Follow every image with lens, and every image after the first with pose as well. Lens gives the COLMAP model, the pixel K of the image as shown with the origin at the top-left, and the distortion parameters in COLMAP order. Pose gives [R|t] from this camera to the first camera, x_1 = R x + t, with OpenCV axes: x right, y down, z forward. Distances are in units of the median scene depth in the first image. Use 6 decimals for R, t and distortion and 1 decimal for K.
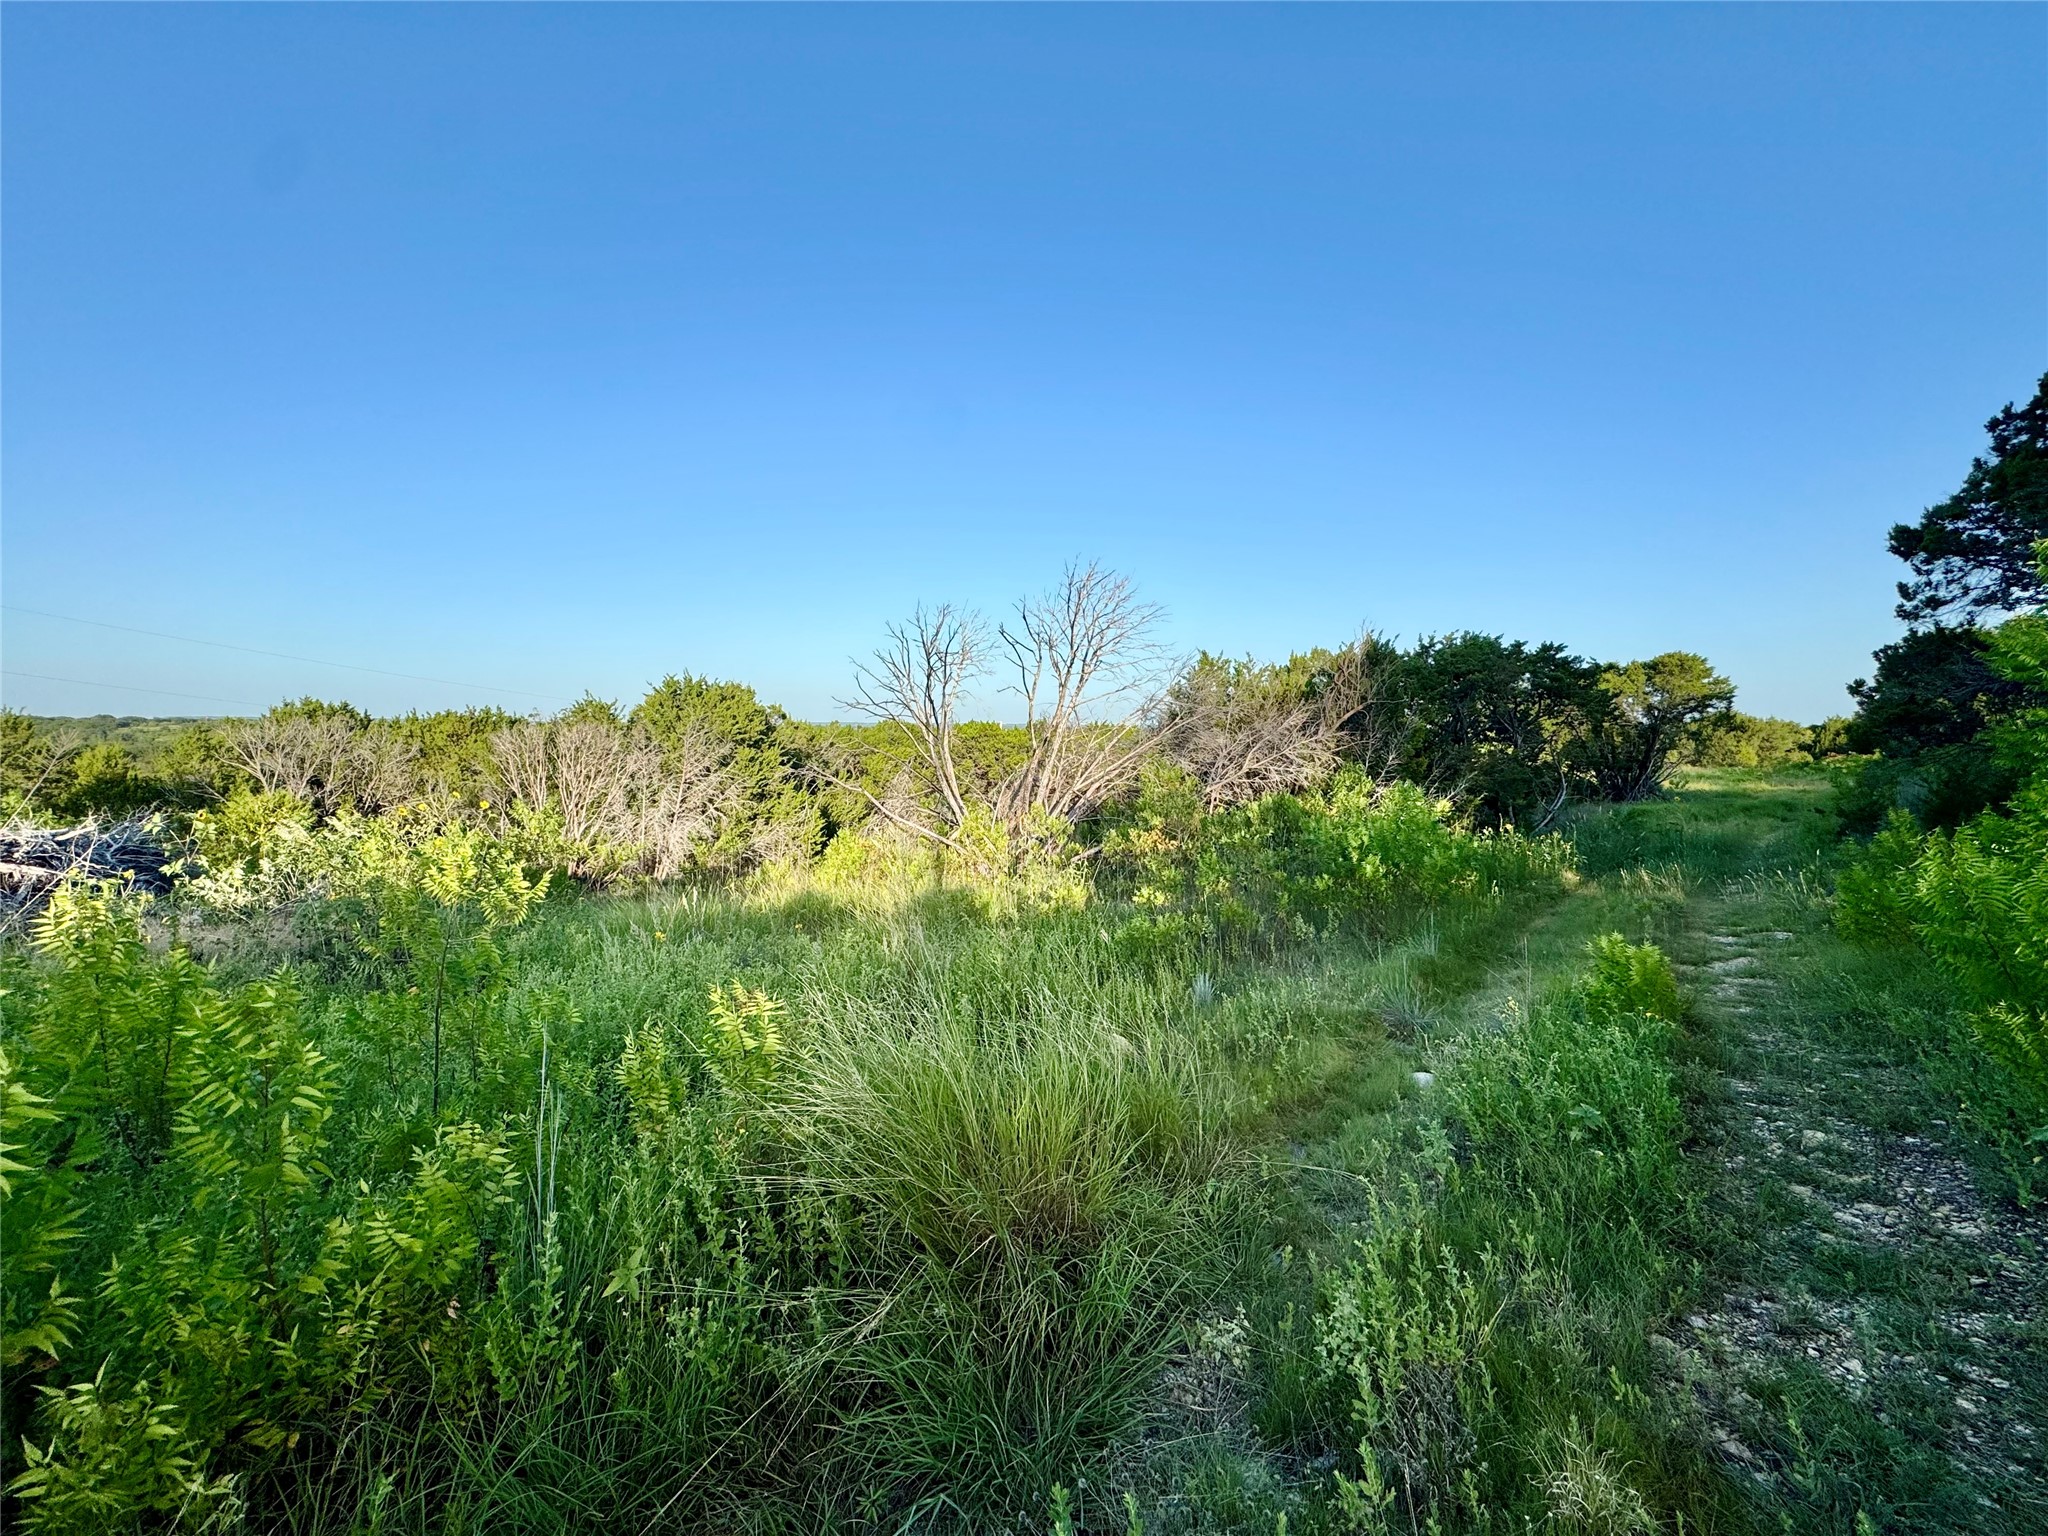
lens RADIAL K [[811.7, 0, 1027.1], [0, 811.7, 768.2], [0, 0, 1]] dist [-0.003320, 0.000575]
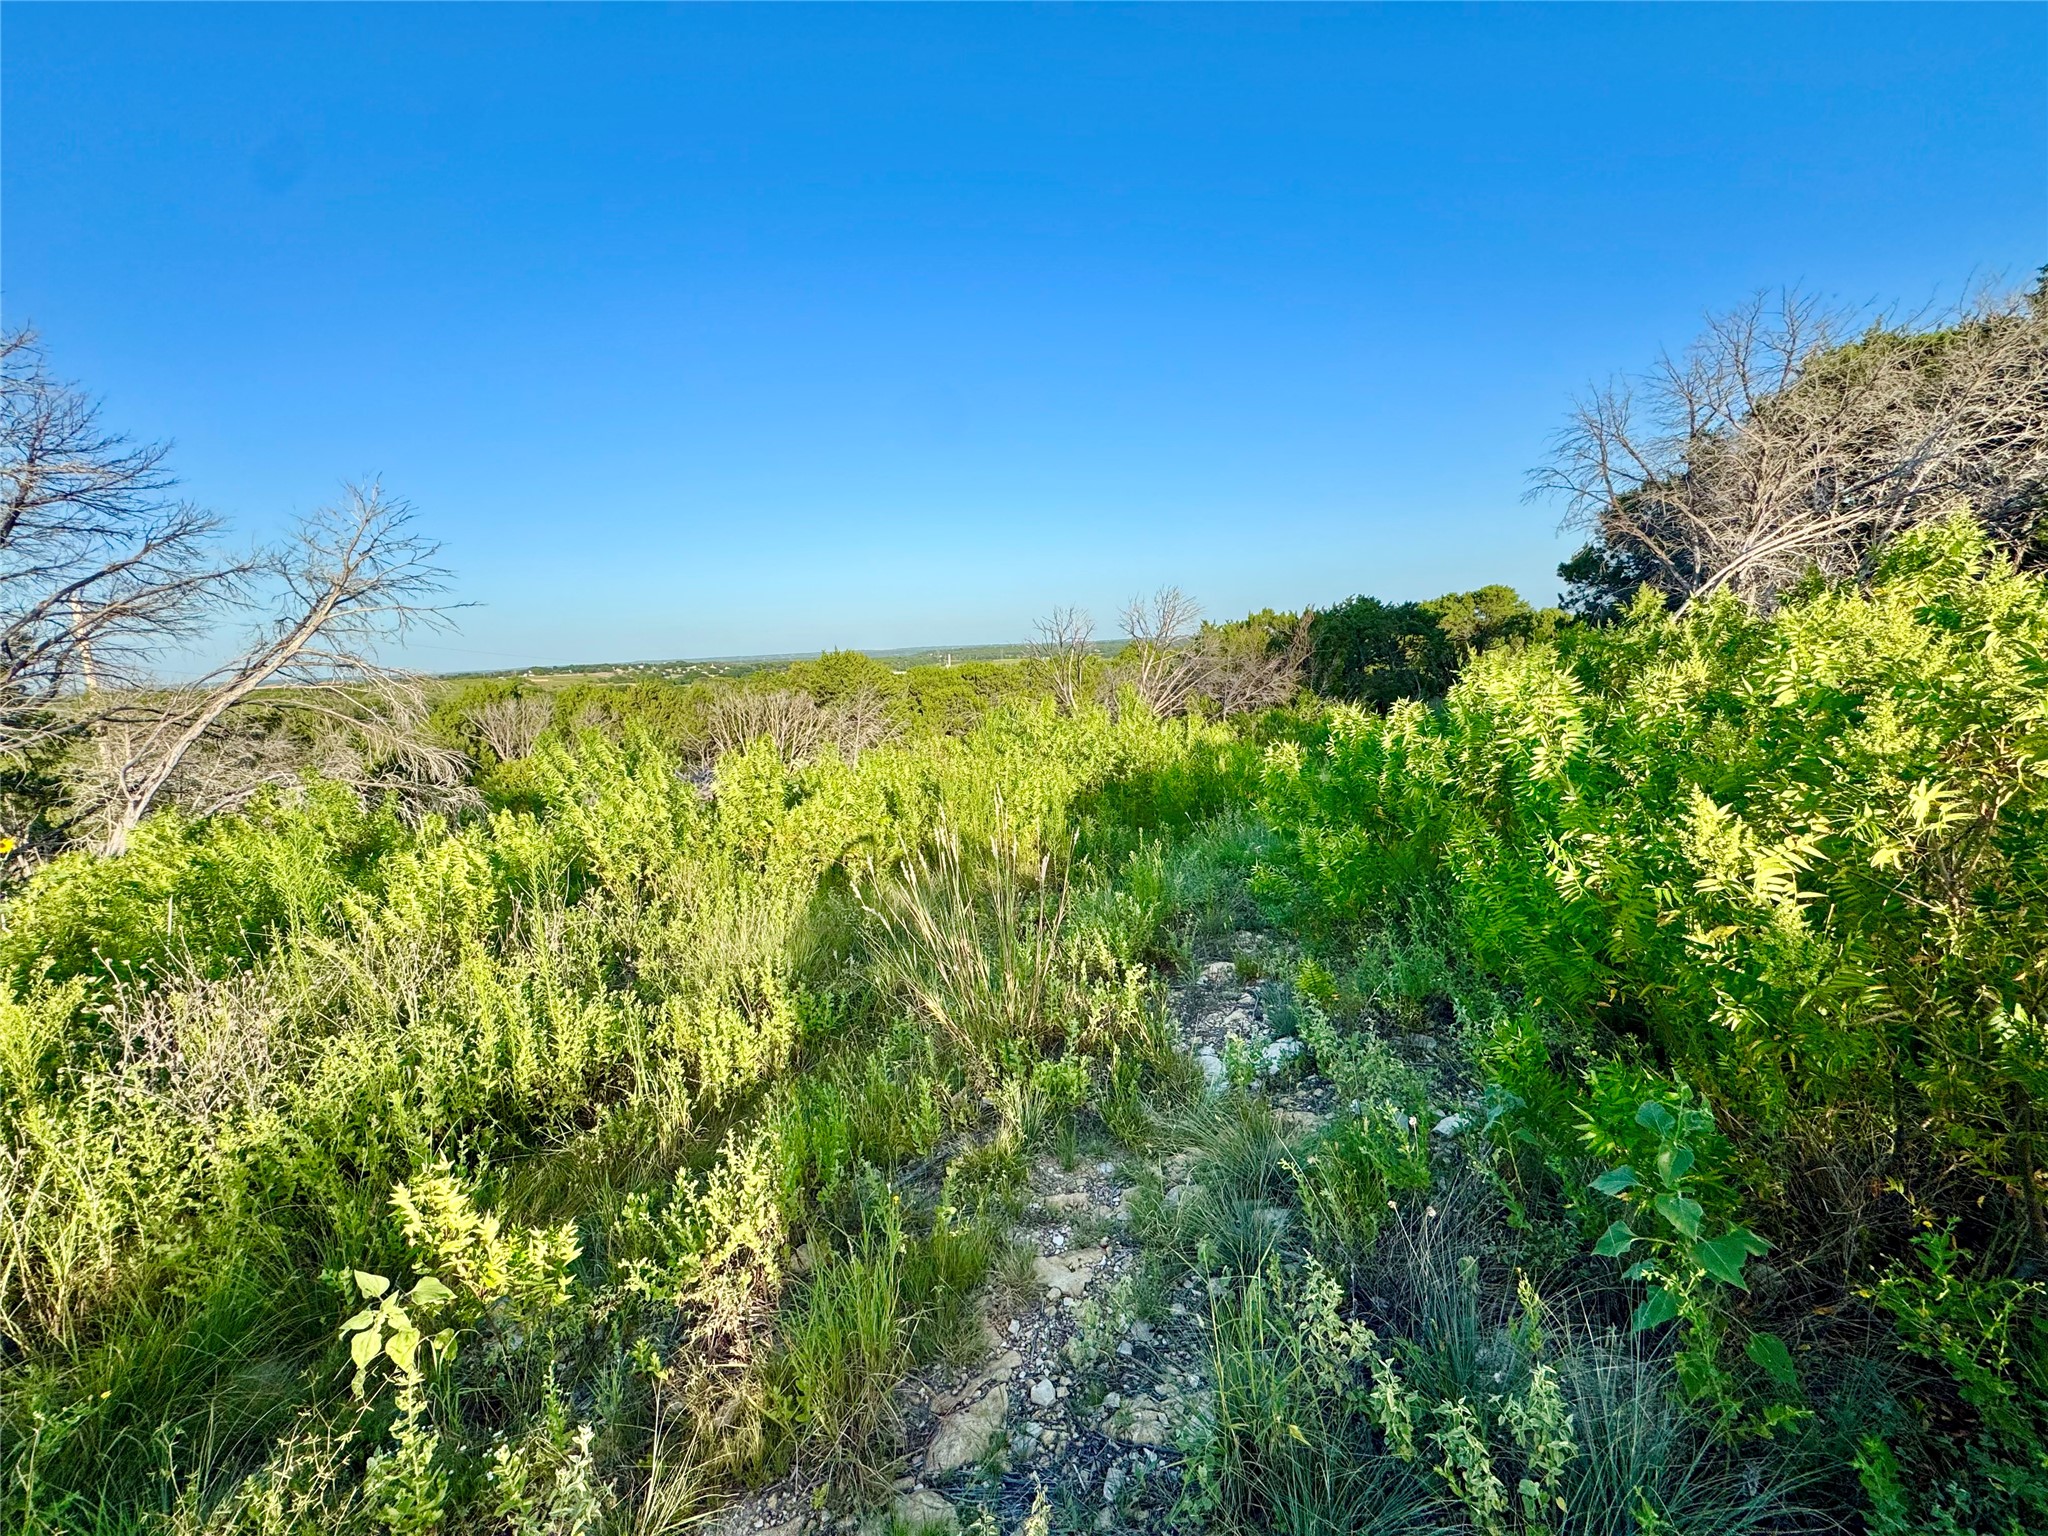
lens RADIAL K [[811.7, 0, 1019.9], [0, 811.7, 765.7], [0, 0, 1]] dist [-0.003320, 0.000575]
pose [[0.990399, -0.074808, 0.116246, -0.312309], [0.063260, 0.992970, 0.100041, -0.039484], [-0.122913, -0.091727, 0.988169, -0.493712]]
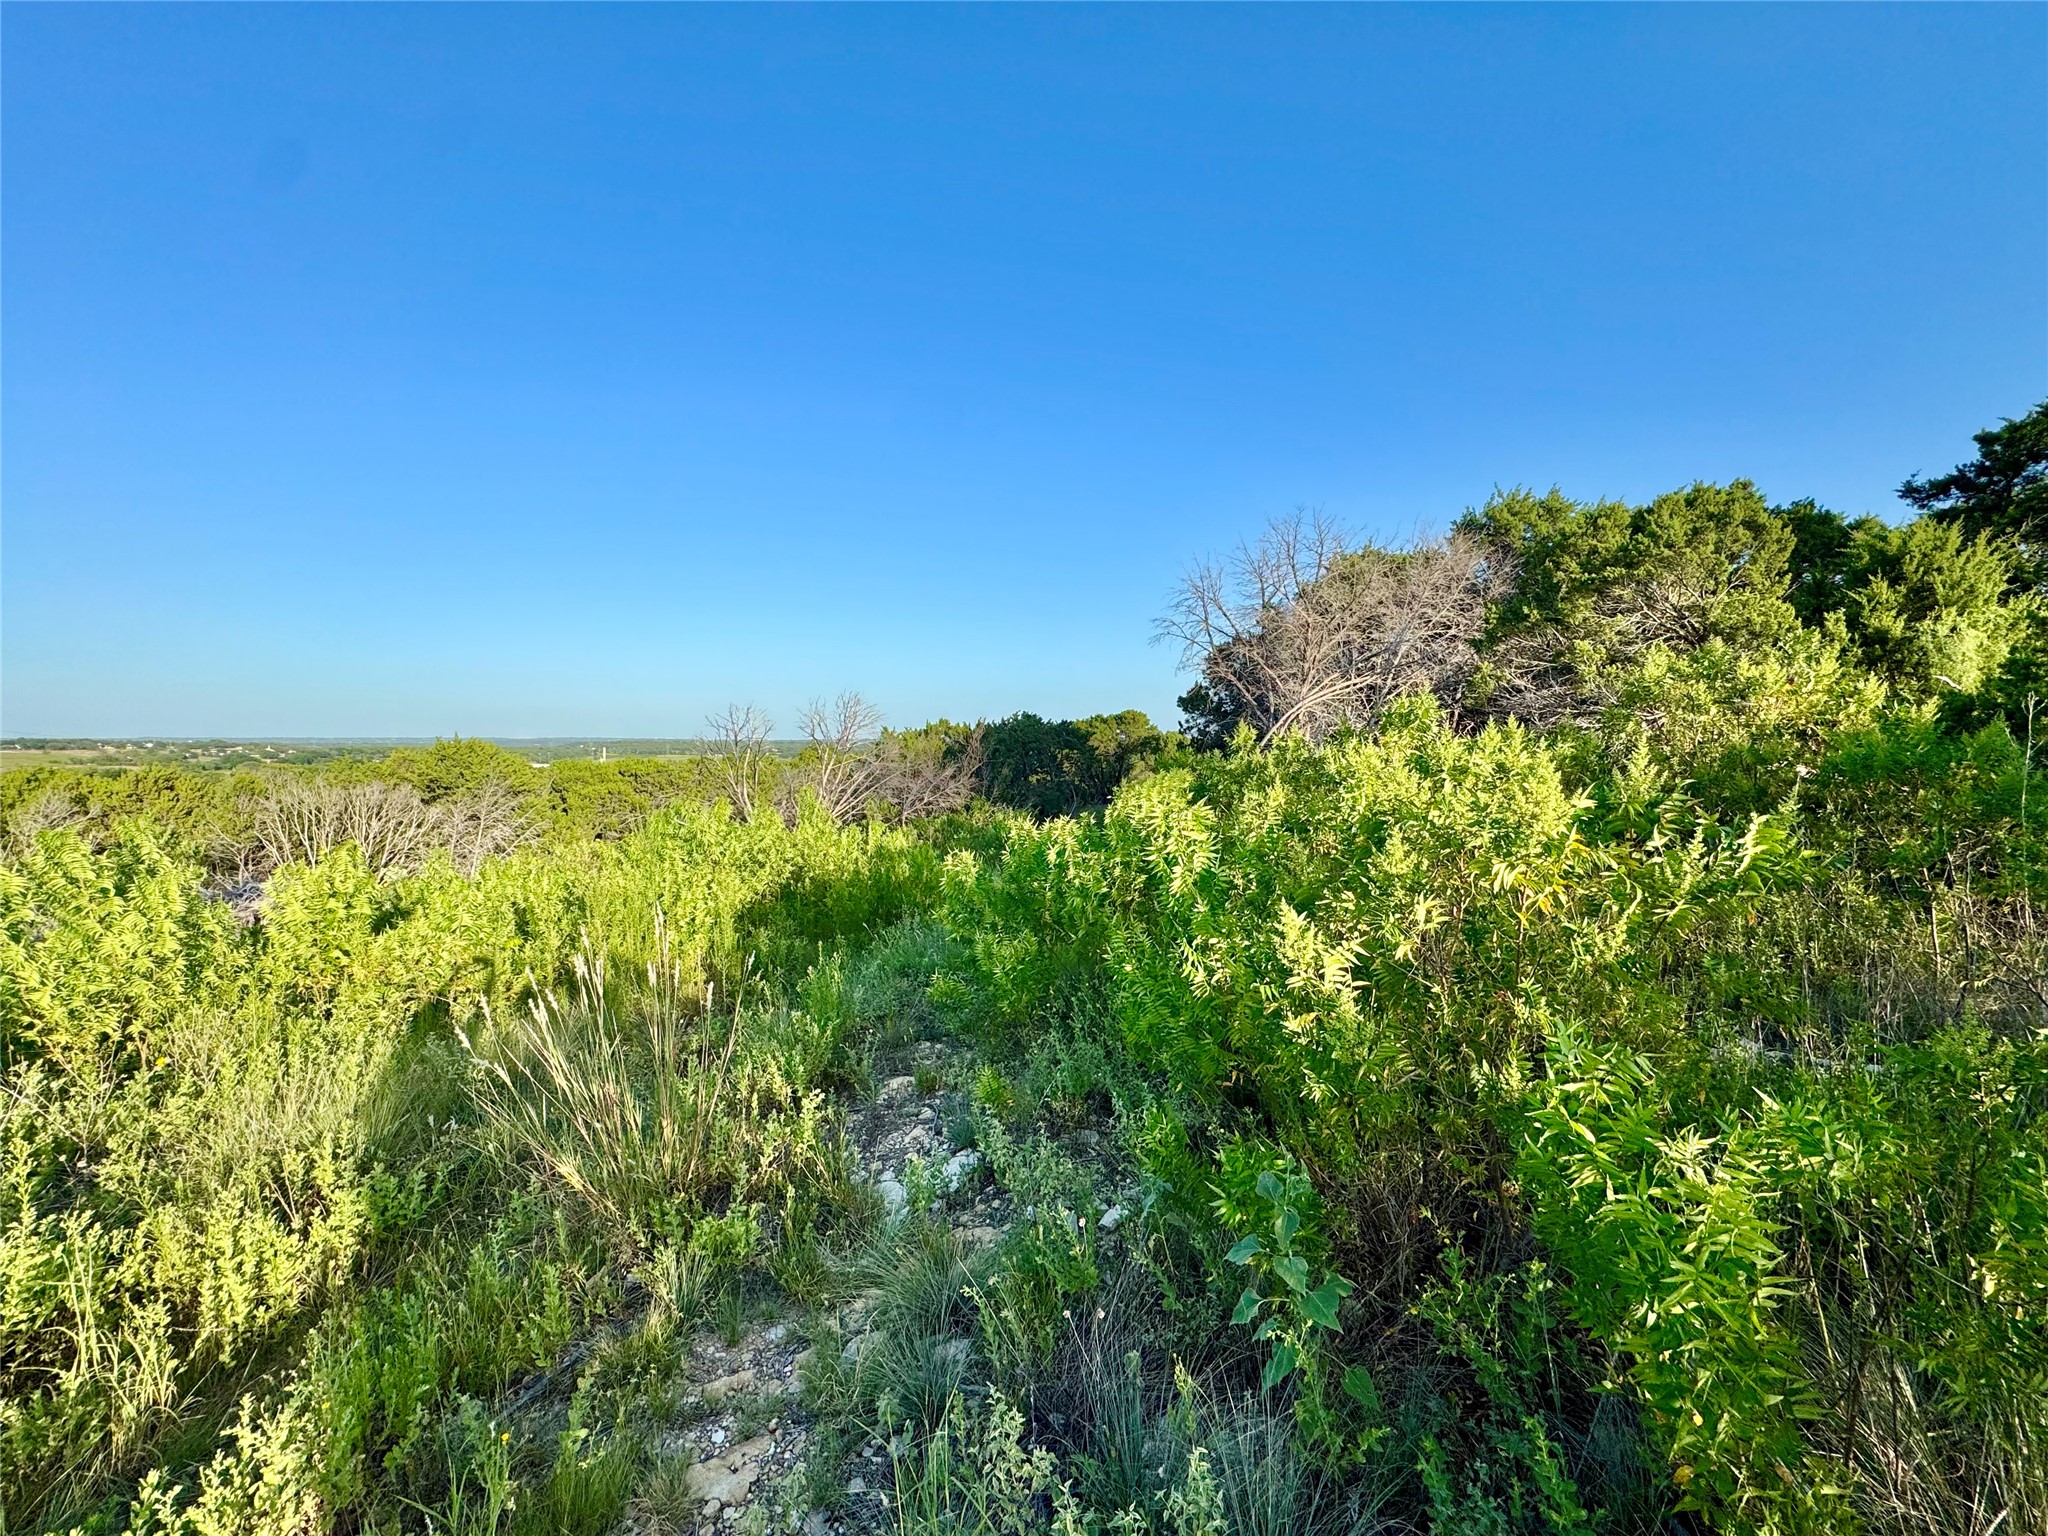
lens RADIAL K [[811.7, 0, 1020.9], [0, 811.7, 768.1], [0, 0, 1]] dist [-0.003320, 0.000575]
pose [[0.870692, -0.025551, 0.491165, -0.313044], [0.031630, 0.999491, -0.004076, -0.041647], [-0.490811, 0.019085, 0.871057, -0.493751]]
